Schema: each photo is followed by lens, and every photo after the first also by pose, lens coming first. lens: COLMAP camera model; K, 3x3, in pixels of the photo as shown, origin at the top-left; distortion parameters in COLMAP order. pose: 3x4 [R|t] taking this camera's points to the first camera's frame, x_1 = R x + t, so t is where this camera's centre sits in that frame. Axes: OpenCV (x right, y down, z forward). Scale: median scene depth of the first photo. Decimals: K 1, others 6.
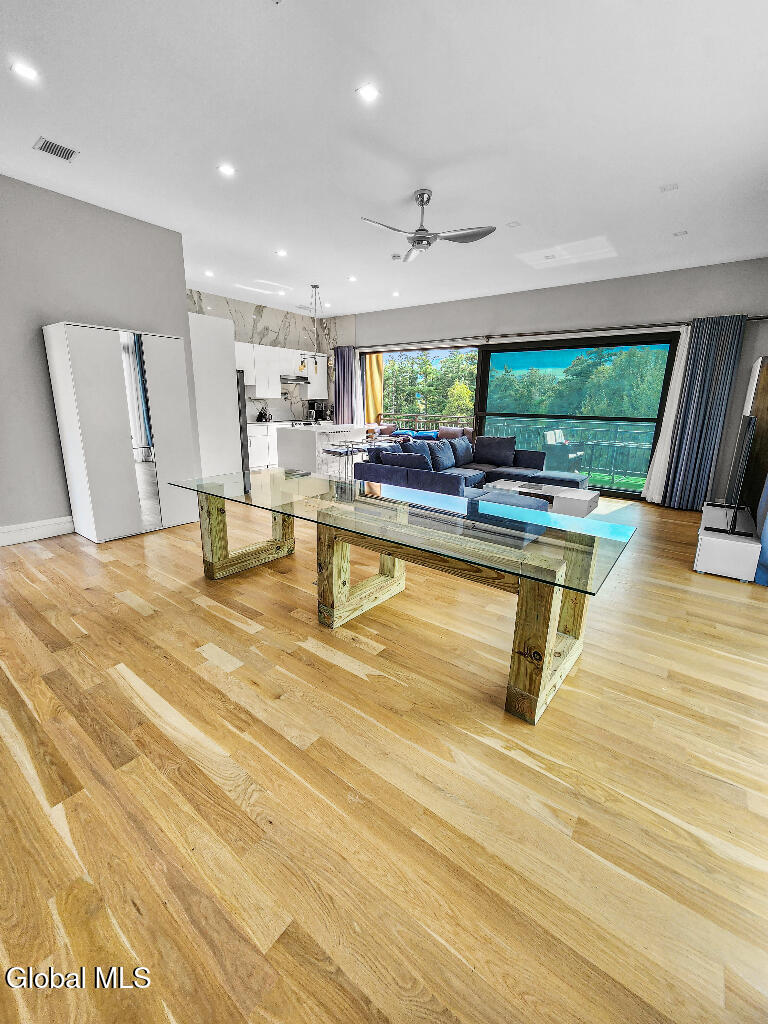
lens RADIAL K [[424.0, 0, 380.2], [0, 424.0, 505.9], [0, 0, 1]] dist [0.003100, -0.005535]
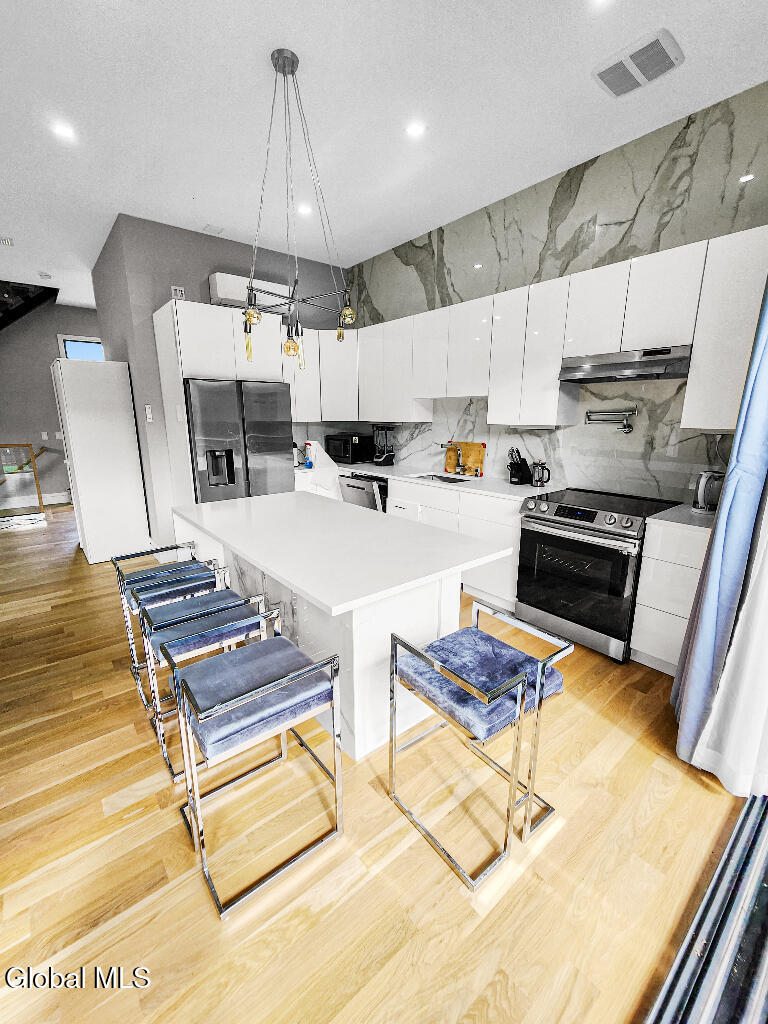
lens RADIAL K [[424.0, 0, 380.2], [0, 424.0, 505.9], [0, 0, 1]] dist [0.003100, -0.005535]
pose [[-0.232701, 0.180208, -0.955707, 0.132563], [-0.239307, 0.941860, 0.235865, -0.230410], [0.942647, 0.283593, -0.176046, 0.904933]]
